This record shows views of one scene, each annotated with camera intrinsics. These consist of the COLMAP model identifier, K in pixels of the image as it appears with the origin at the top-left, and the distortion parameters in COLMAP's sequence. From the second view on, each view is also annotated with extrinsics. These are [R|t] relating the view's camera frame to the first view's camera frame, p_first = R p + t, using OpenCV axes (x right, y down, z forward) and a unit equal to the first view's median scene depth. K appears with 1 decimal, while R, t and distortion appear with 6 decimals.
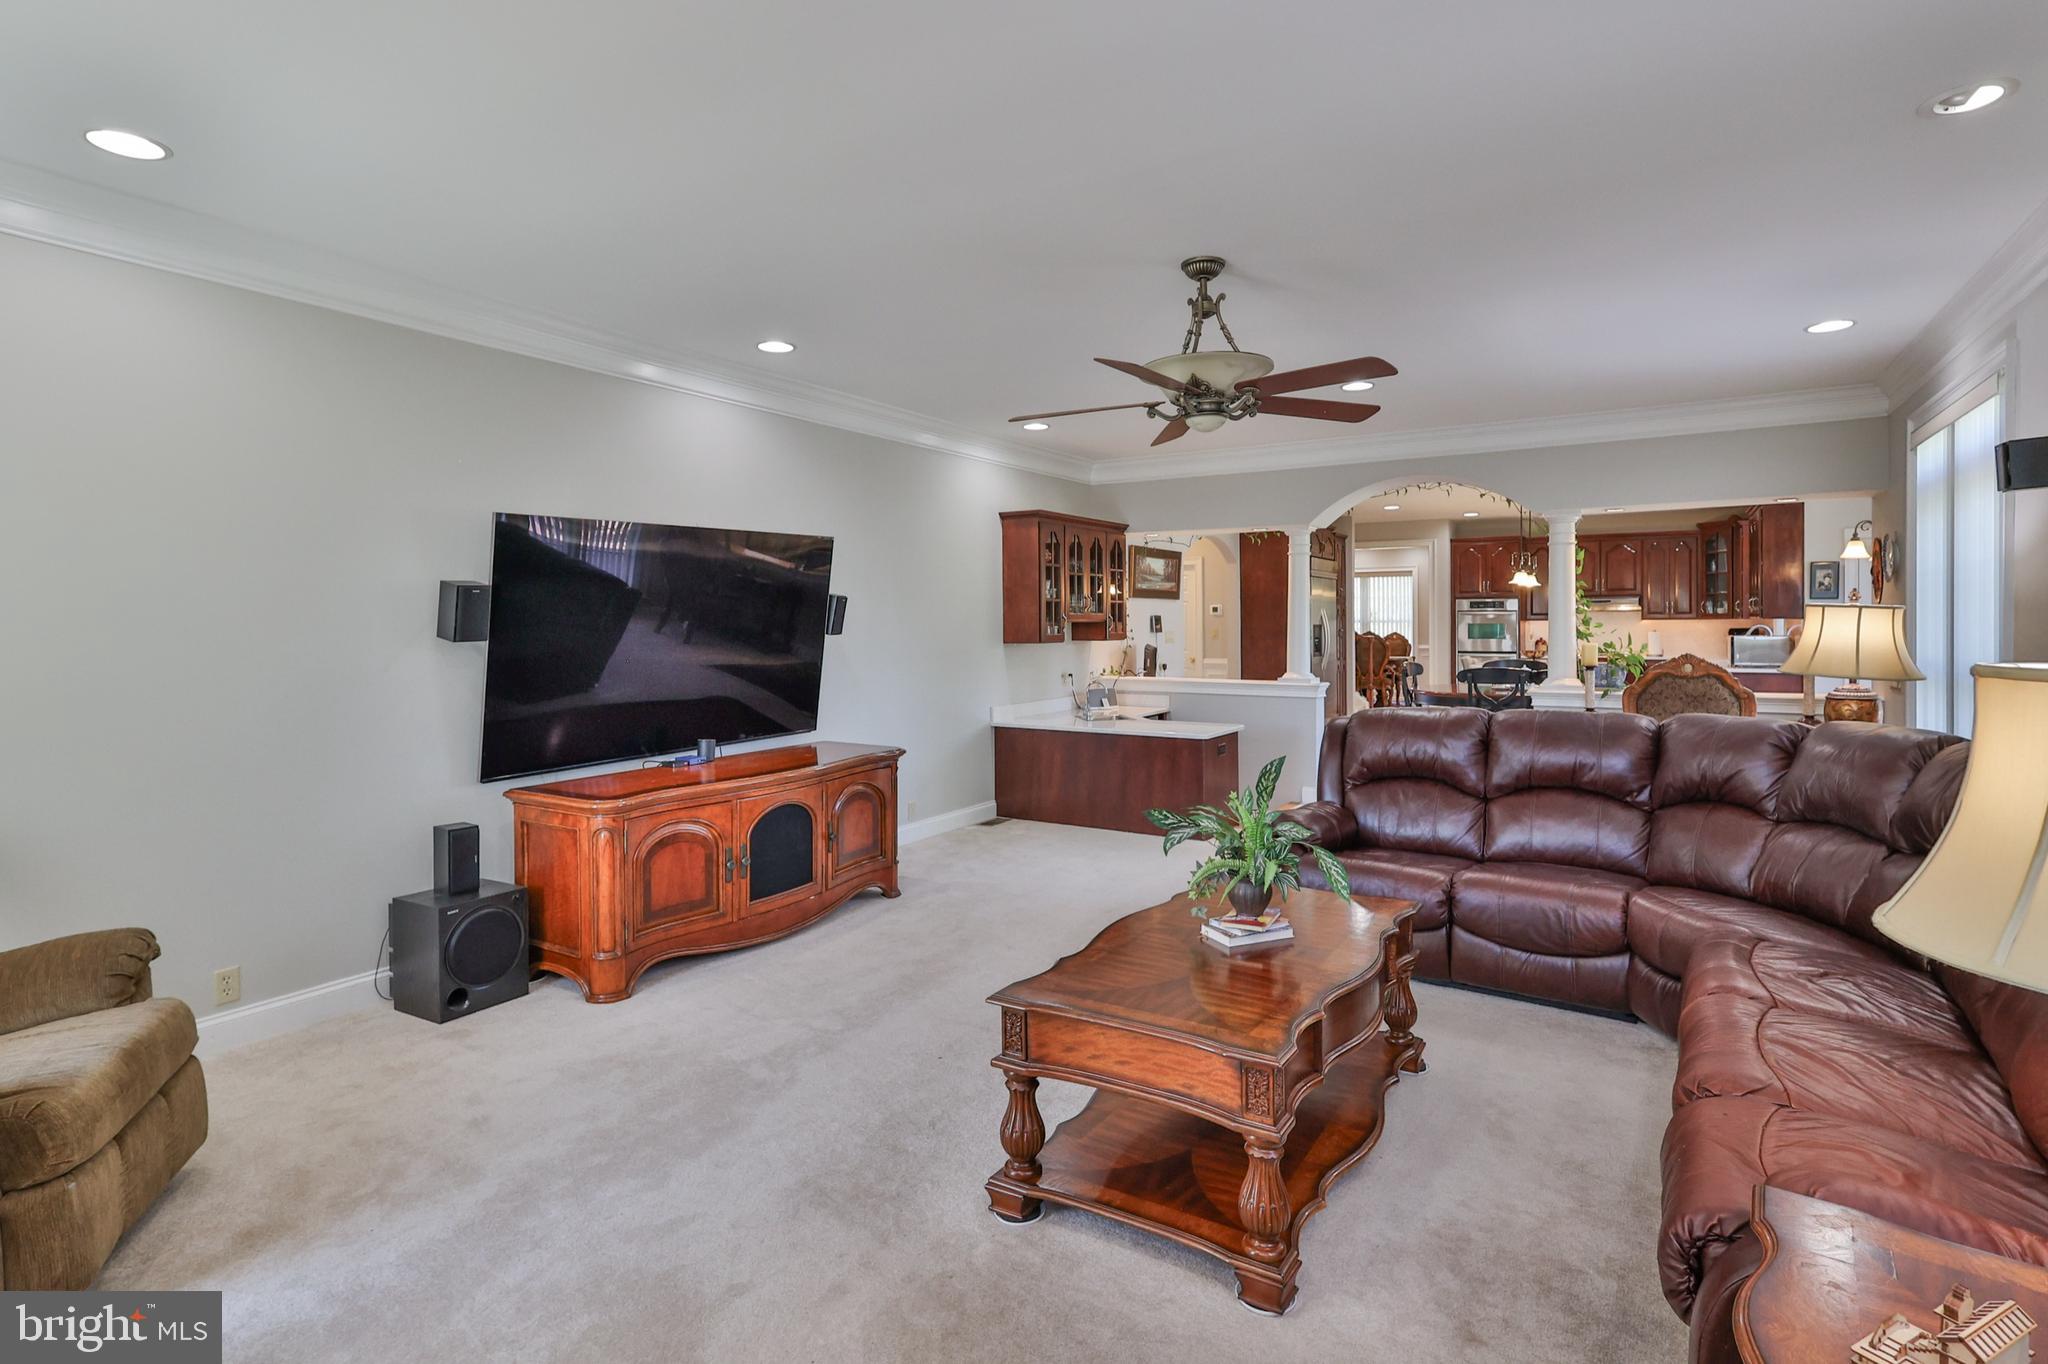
lens RADIAL K [[1011.4, 0, 1027.2], [0, 1011.4, 598.2], [0, 0, 1]] dist [-0.003276, -0.000633]
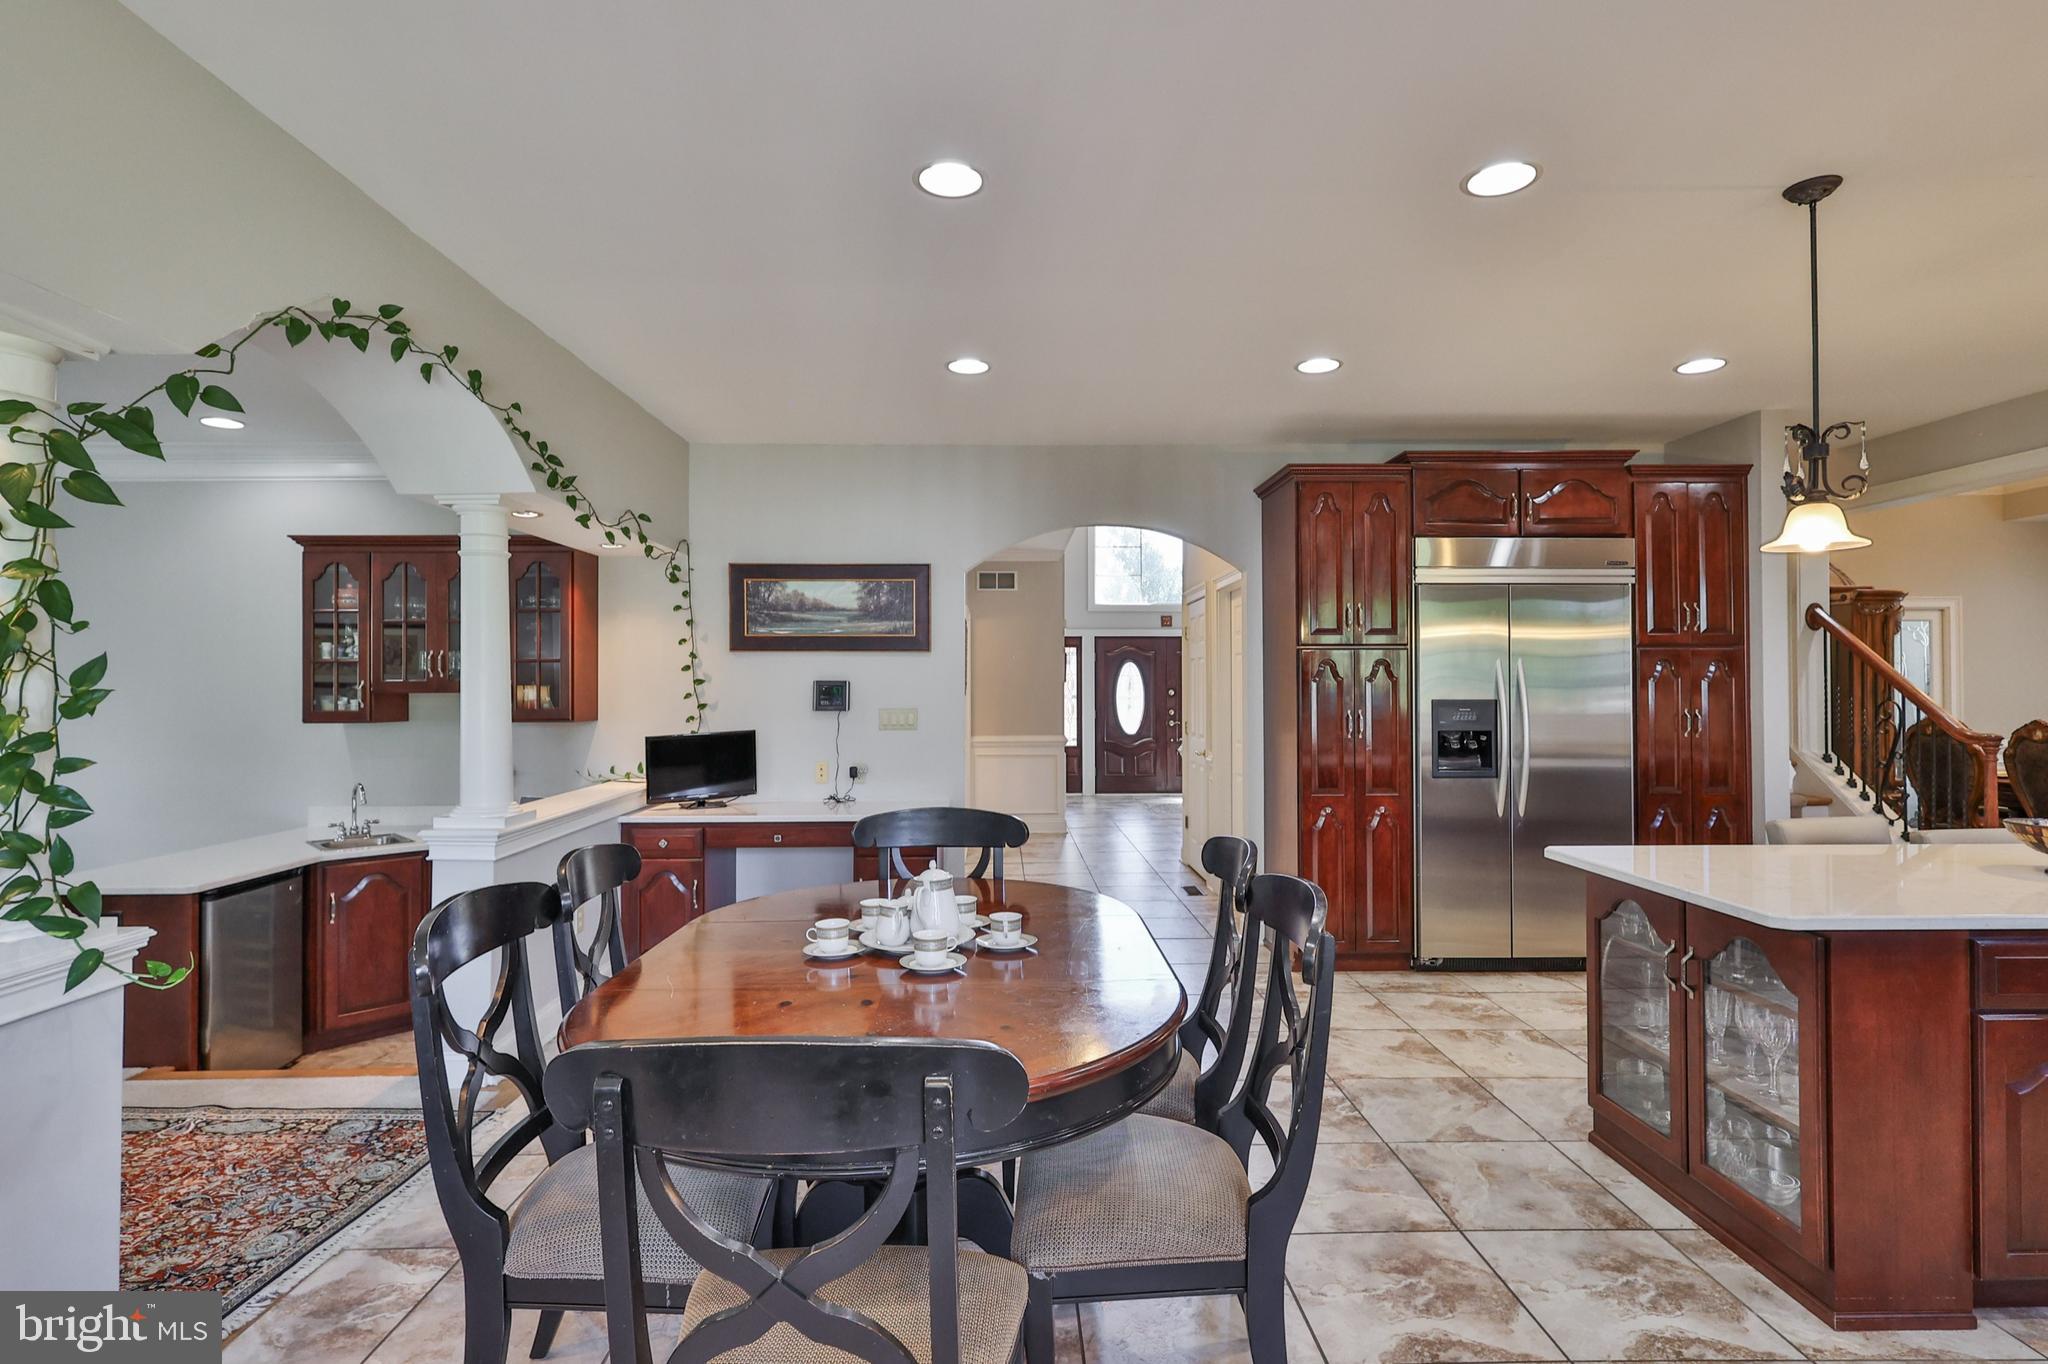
lens RADIAL K [[998.5, 0, 1024.0], [0, 998.5, 682.0], [0, 0, 1]] dist [0.000129, -0.000305]
pose [[0.539412, -0.000307, -0.842042, 1.383654], [0.019624, 0.999733, 0.012206, 0.026871], [0.841813, -0.023109, 0.539274, 1.642077]]
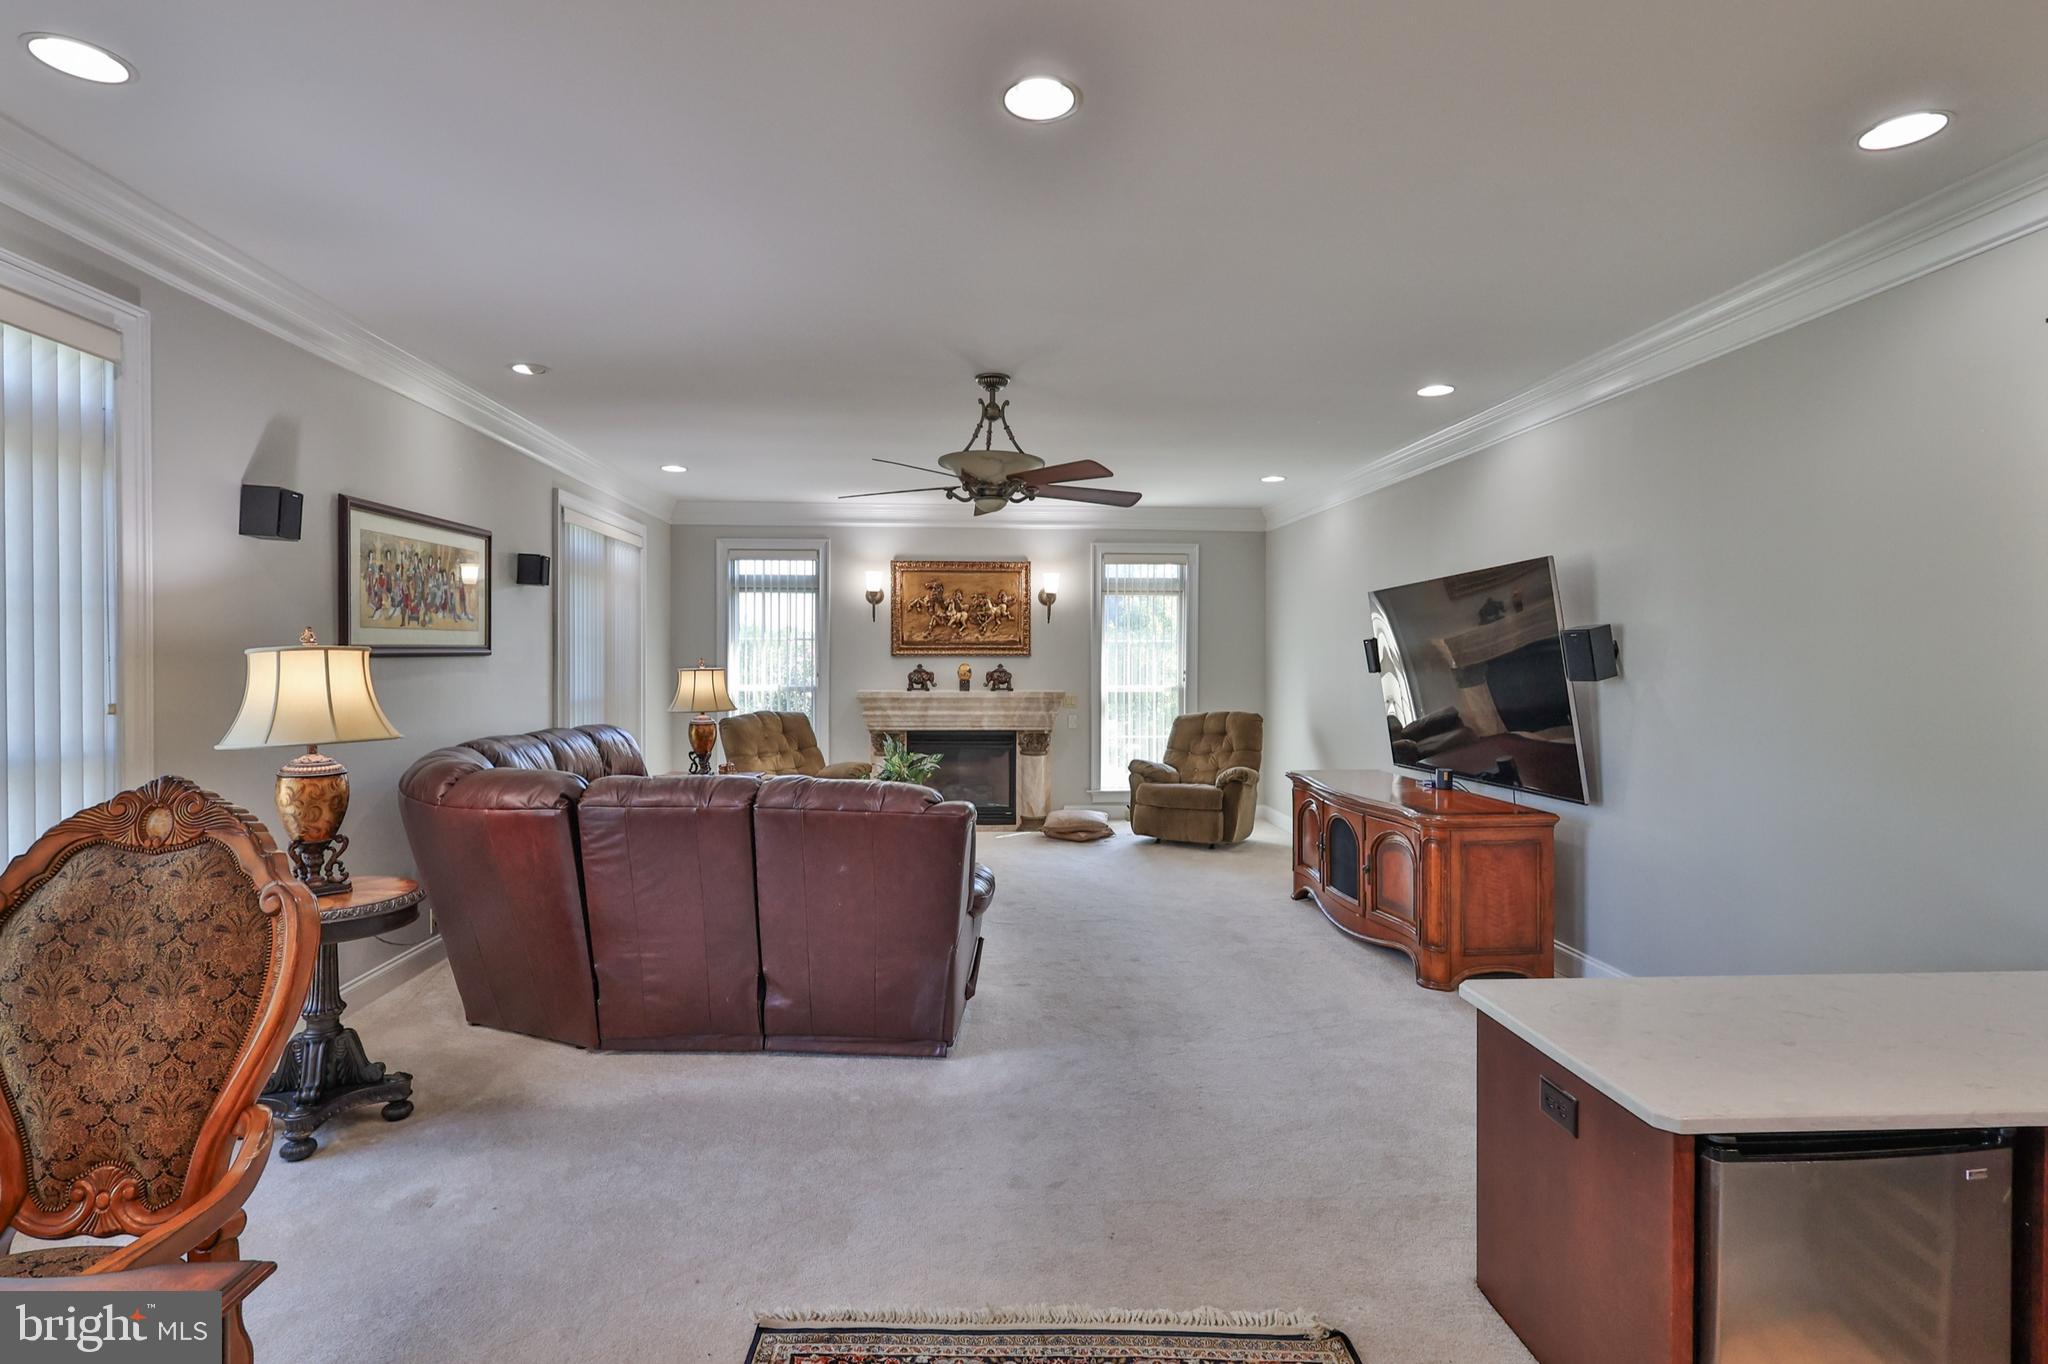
lens RADIAL K [[1009.4, 0, 1010.4], [0, 1009.4, 669.3], [0, 0, 1]] dist [0.000019, -0.000750]
pose [[-0.817067, 0.011007, -0.576438, 0.719168], [0.016327, 0.999858, -0.004051, 0.029225], [0.576312, -0.012722, -0.817131, 1.669936]]
